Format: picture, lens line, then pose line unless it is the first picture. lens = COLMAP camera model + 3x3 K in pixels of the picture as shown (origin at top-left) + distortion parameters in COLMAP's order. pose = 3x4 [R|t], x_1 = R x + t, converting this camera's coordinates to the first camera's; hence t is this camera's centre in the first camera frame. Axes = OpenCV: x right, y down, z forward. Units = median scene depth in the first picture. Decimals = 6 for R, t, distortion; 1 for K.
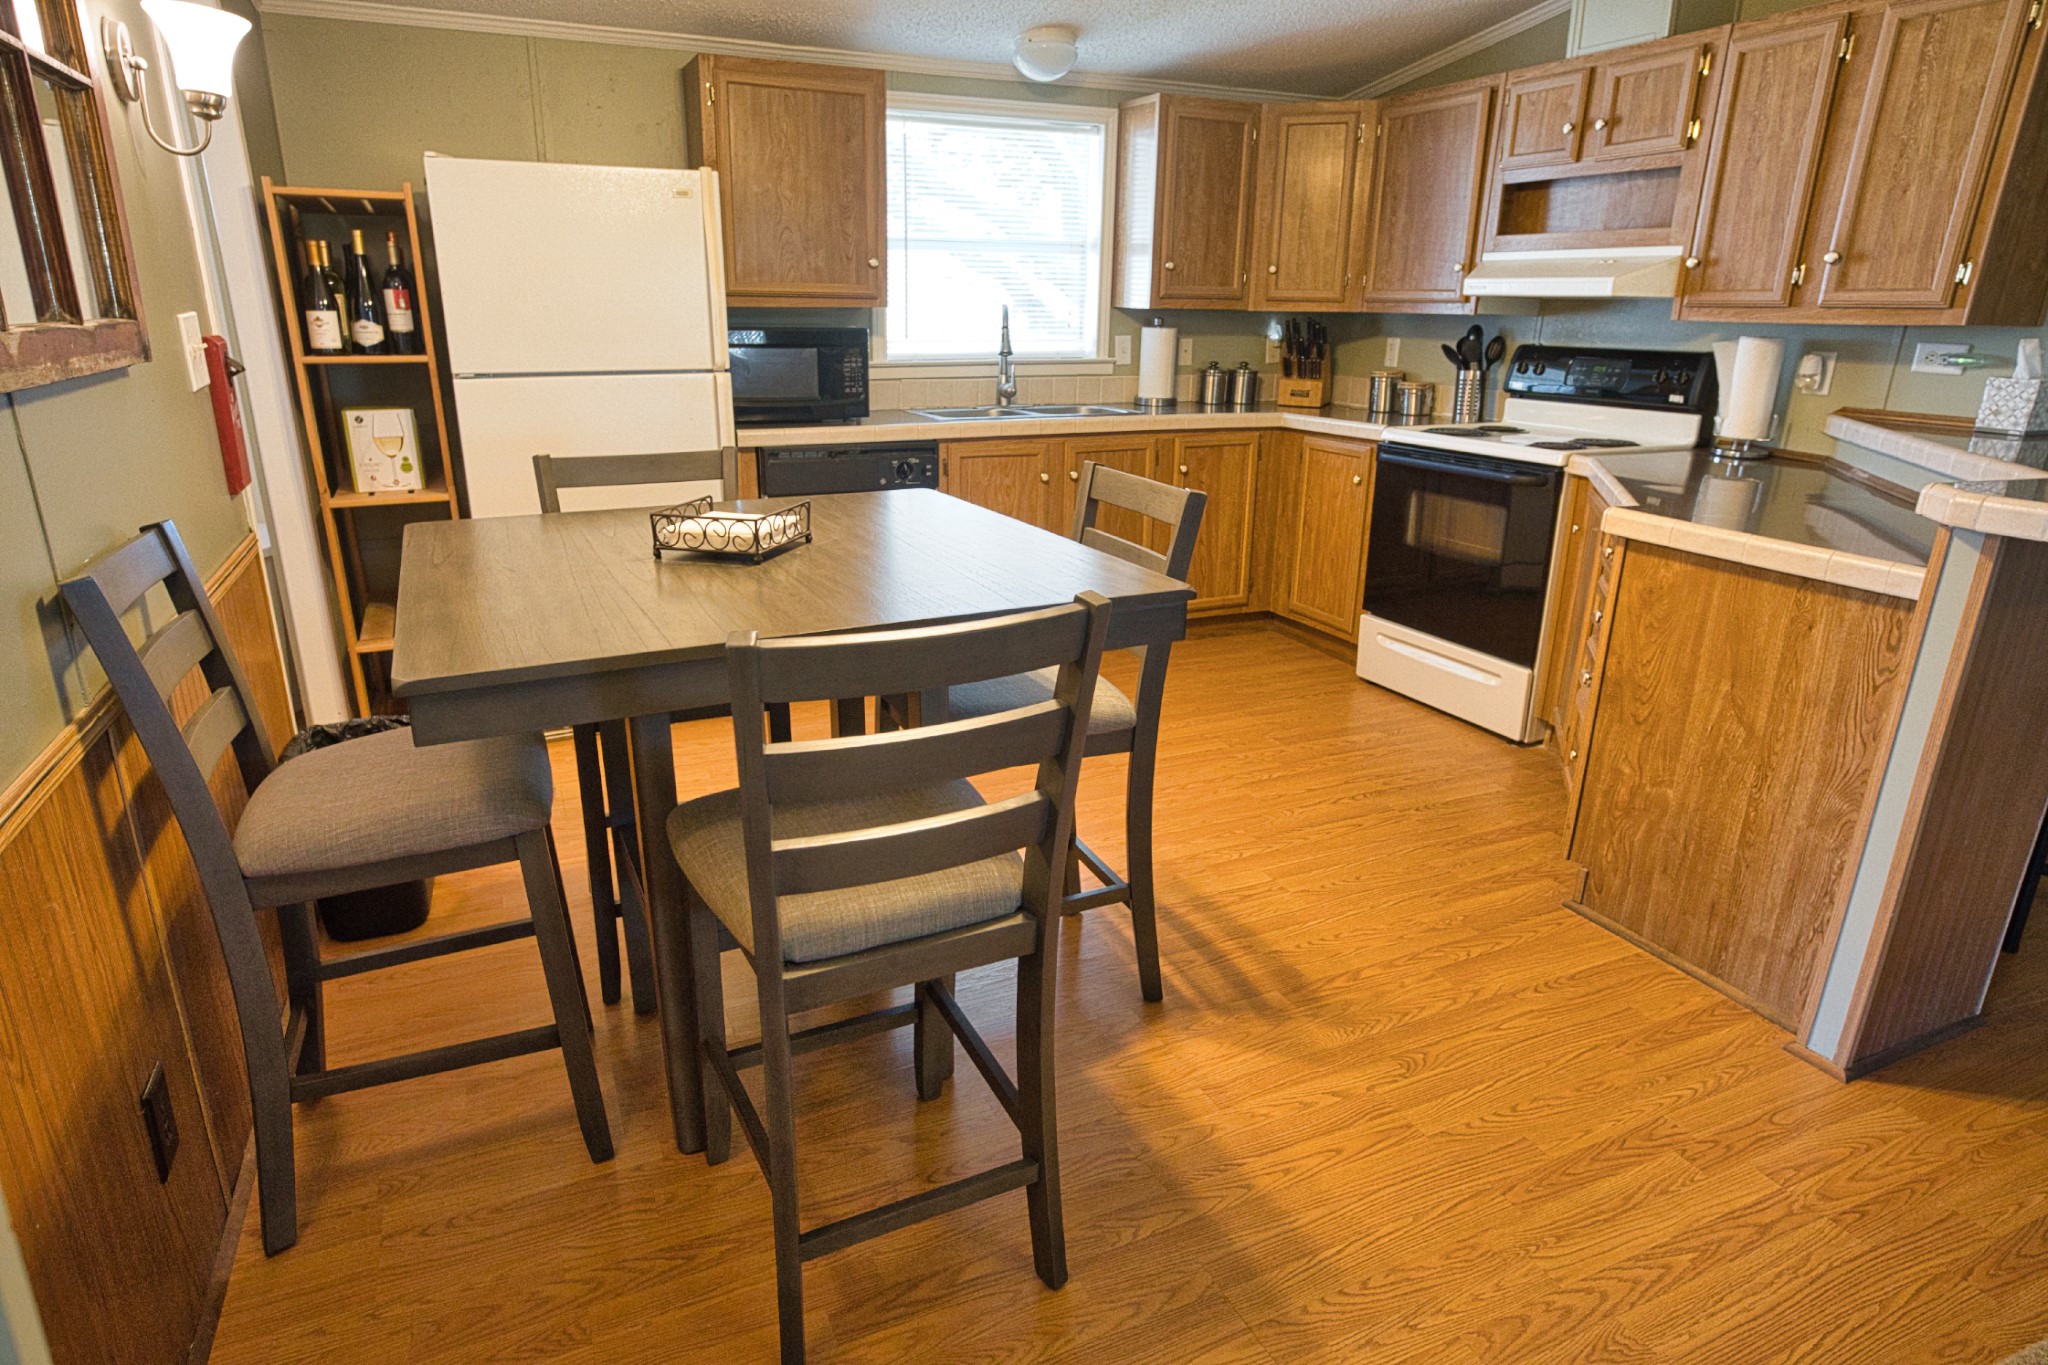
lens RADIAL K [[1145.3, 0, 1024.0], [0, 1145.3, 682.5], [0, 0, 1]] dist [-0.031027, 0.031929]
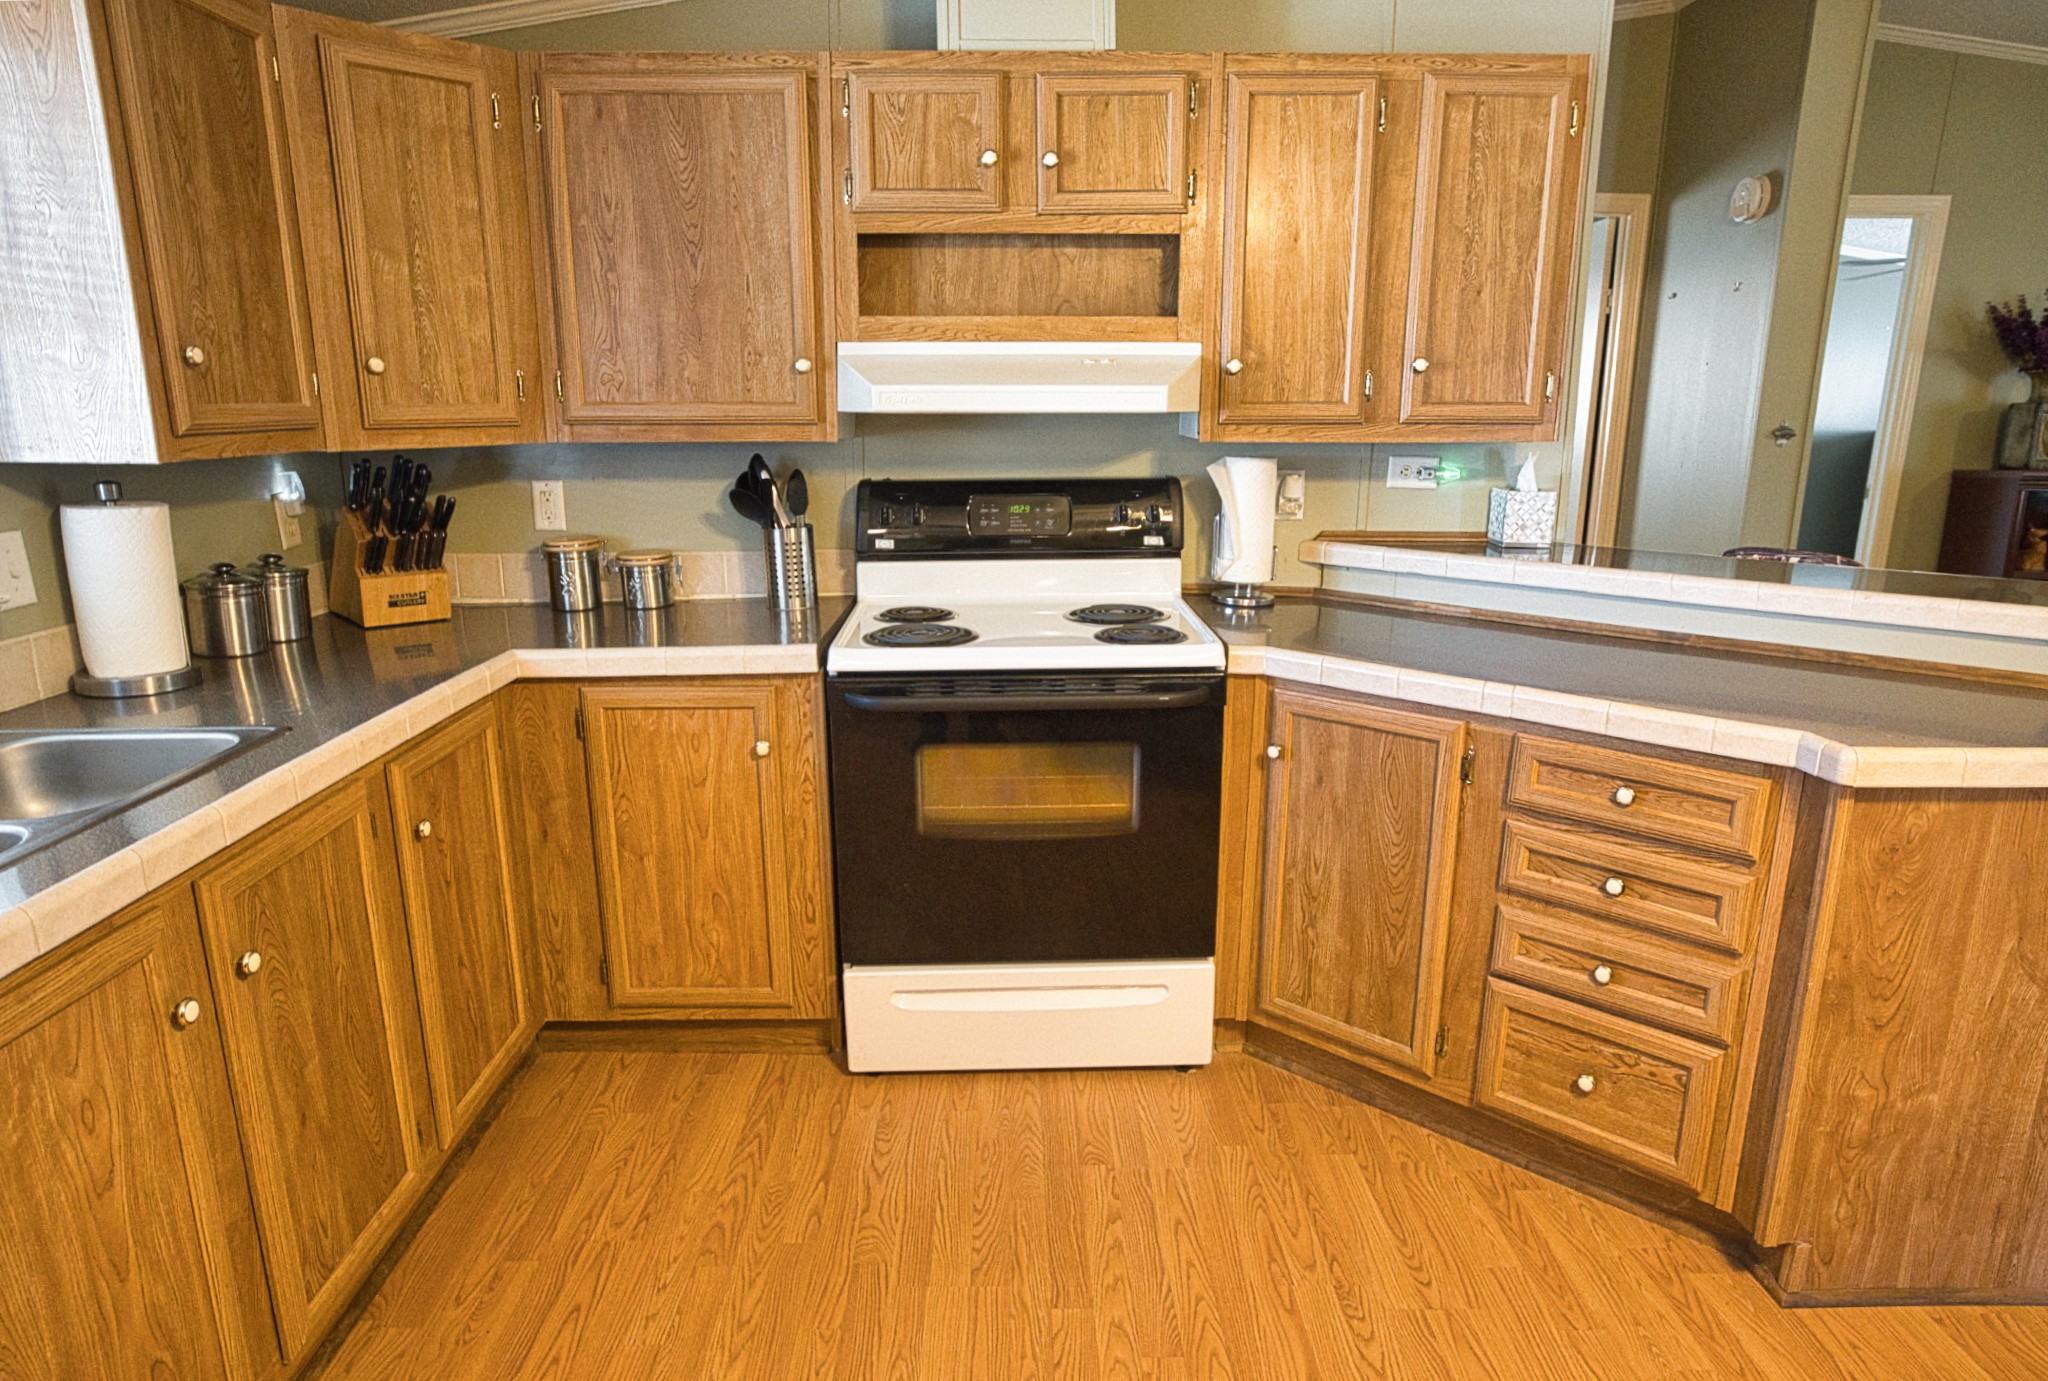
lens RADIAL K [[1231.0, 0, 1024.0], [0, 1231.0, 690.5], [0, 0, 1]] dist [-0.001890, 0.000832]
pose [[0.403959, -0.234073, 0.884323, -0.229016], [0.296284, 0.948078, 0.115605, -0.315901], [-0.865467, 0.215311, 0.452337, 0.836821]]
